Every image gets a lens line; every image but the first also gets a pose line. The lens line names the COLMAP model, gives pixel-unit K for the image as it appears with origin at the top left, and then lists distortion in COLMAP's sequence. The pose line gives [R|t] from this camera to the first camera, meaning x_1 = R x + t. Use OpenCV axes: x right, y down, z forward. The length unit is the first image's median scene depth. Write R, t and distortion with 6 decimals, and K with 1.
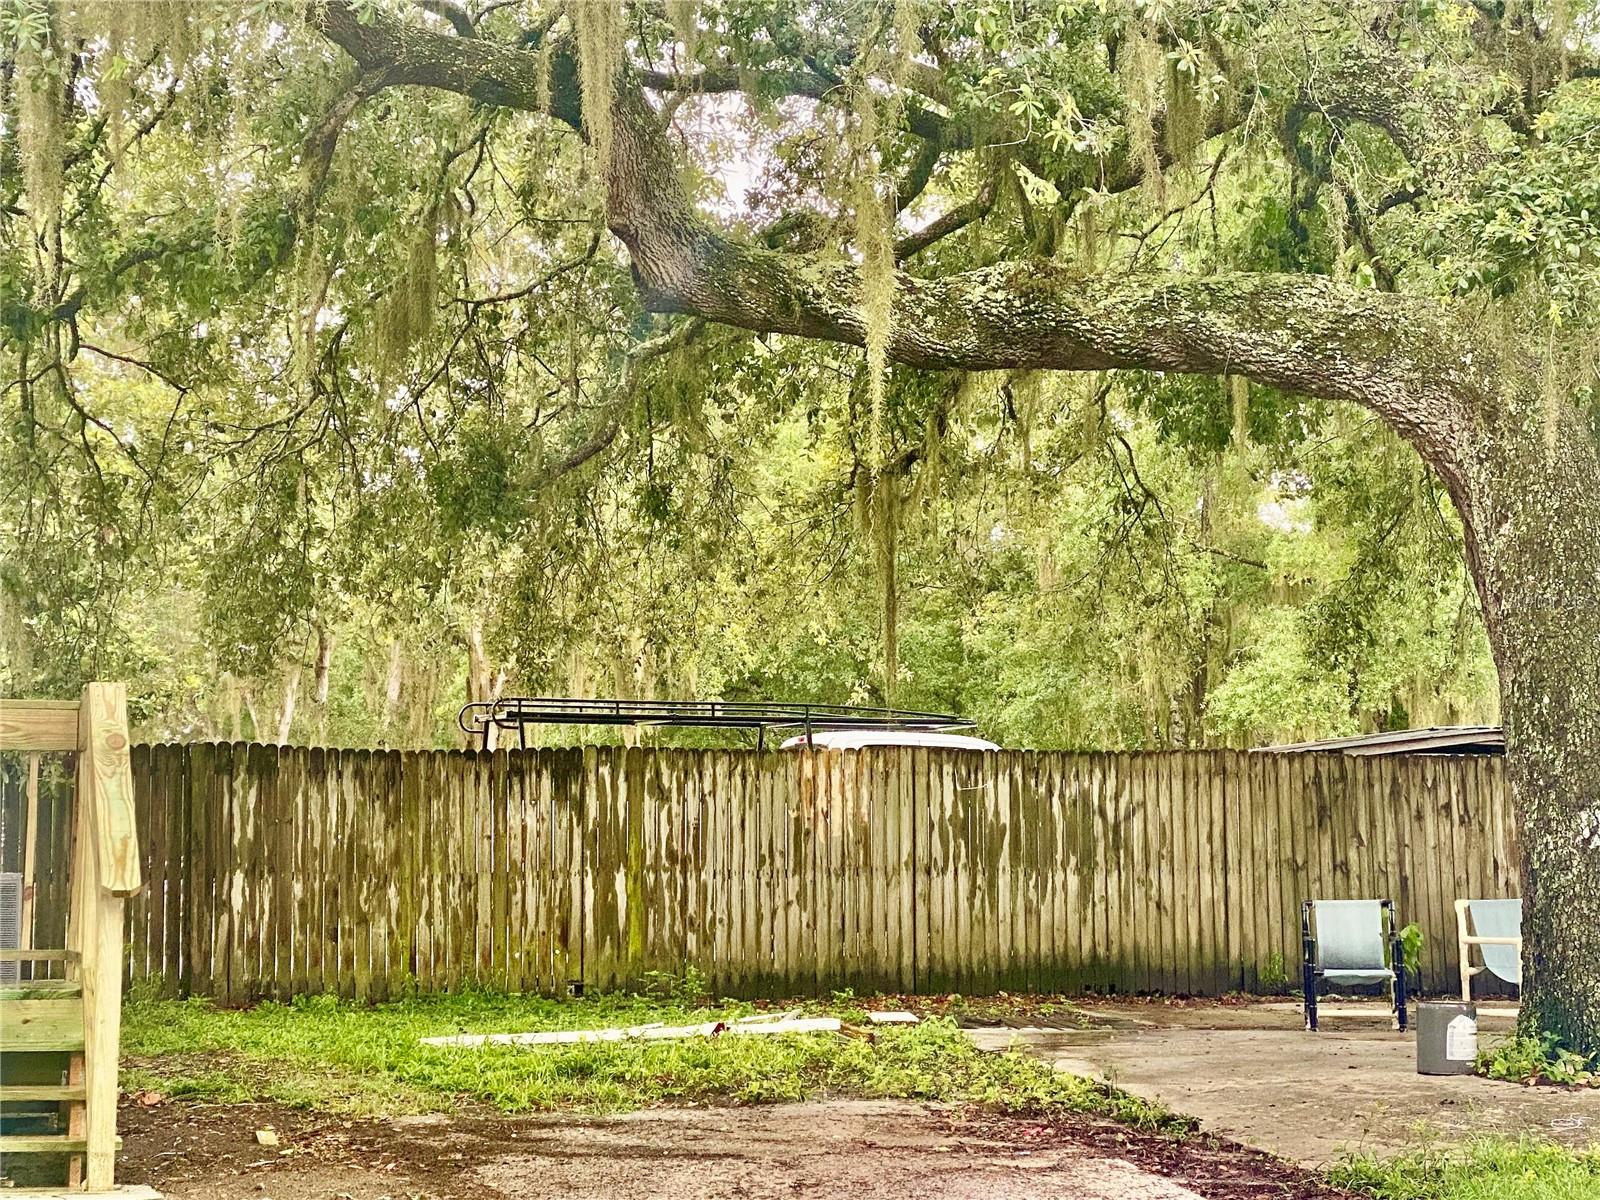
lens RADIAL K [[3200.6, 0, 800.0], [0, 3200.6, 600.0], [0, 0, 1]] dist [0.068580, 0.471714]
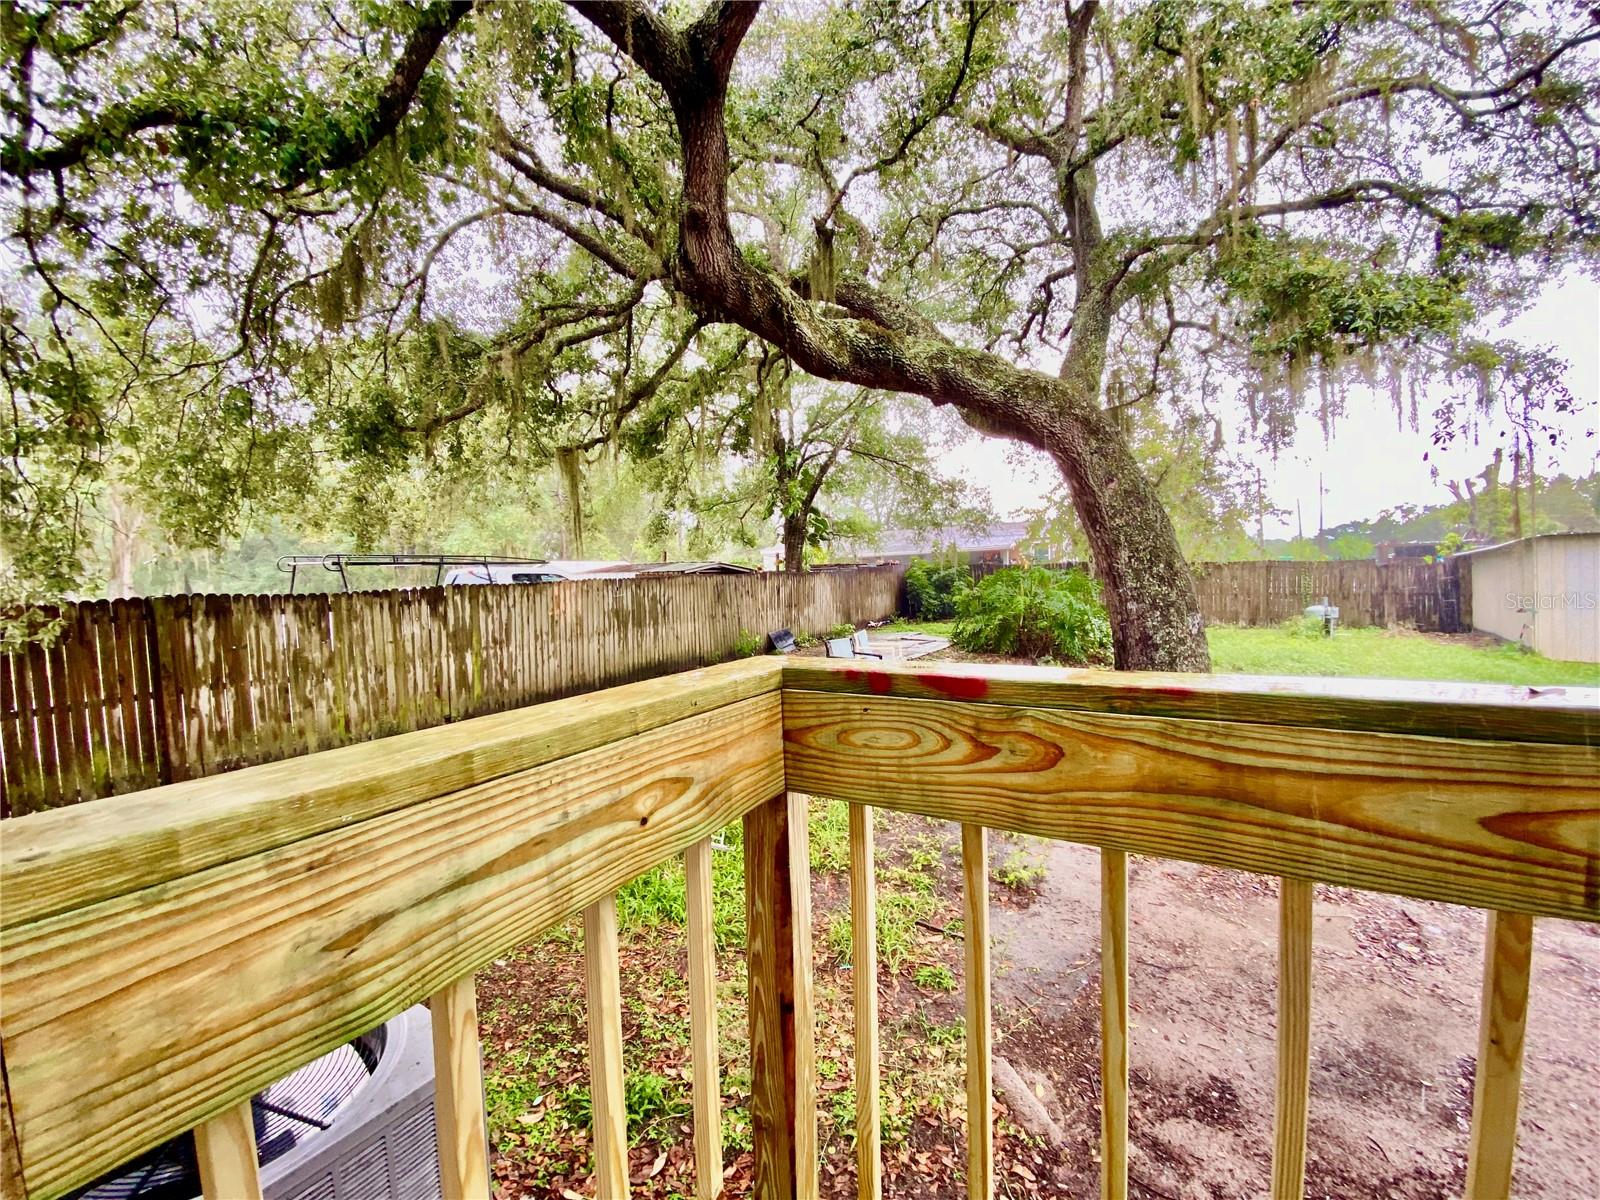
lens RADIAL K [[650.2, 0, 787.2], [0, 650.2, 606.2], [0, 0, 1]] dist [0.019321, -0.019692]
pose [[0.717590, -0.063608, 0.693555, -0.183708], [-0.028510, 0.992303, 0.120506, 0.008610], [-0.695882, -0.106247, 0.710253, 0.615990]]
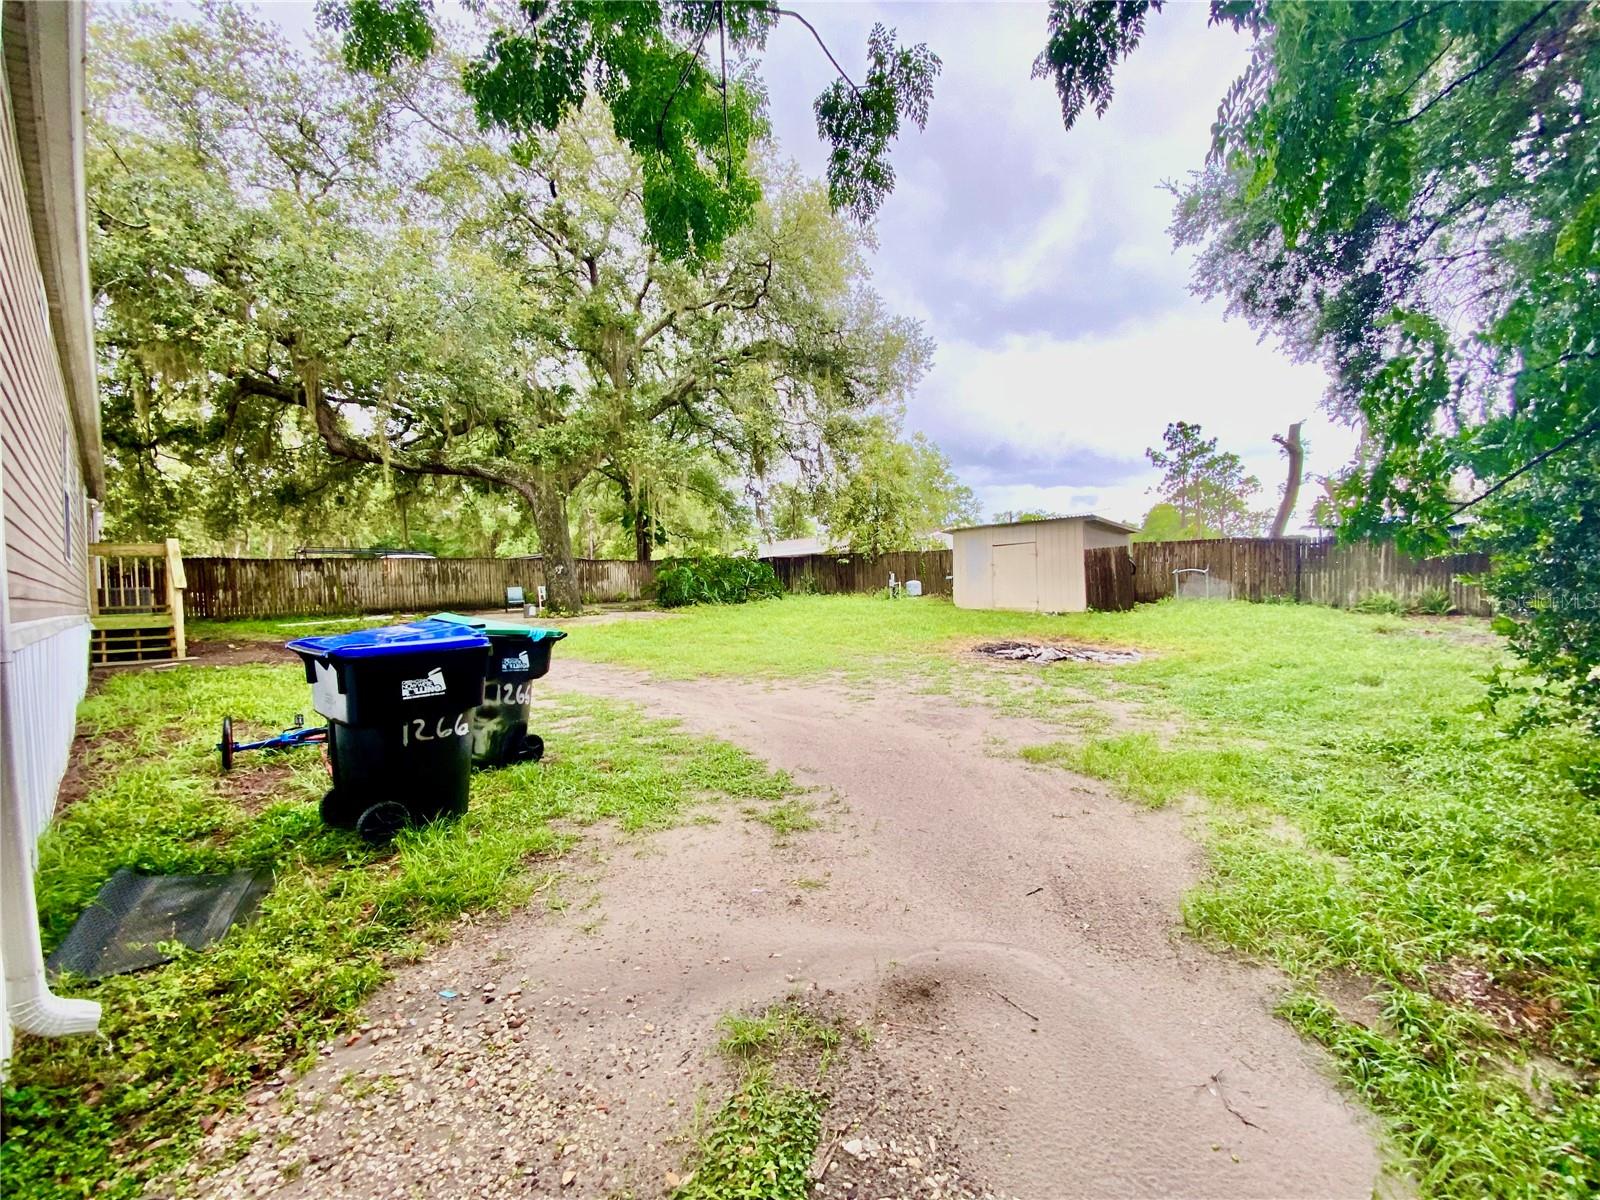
lens RADIAL K [[650.2, 0, 787.2], [0, 650.2, 606.2], [0, 0, 1]] dist [0.019321, -0.019692]
pose [[0.857921, -0.044787, 0.511825, 0.014691], [-0.014439, 0.993698, 0.111155, 0.004228], [-0.513578, -0.102752, 0.851868, -0.062368]]
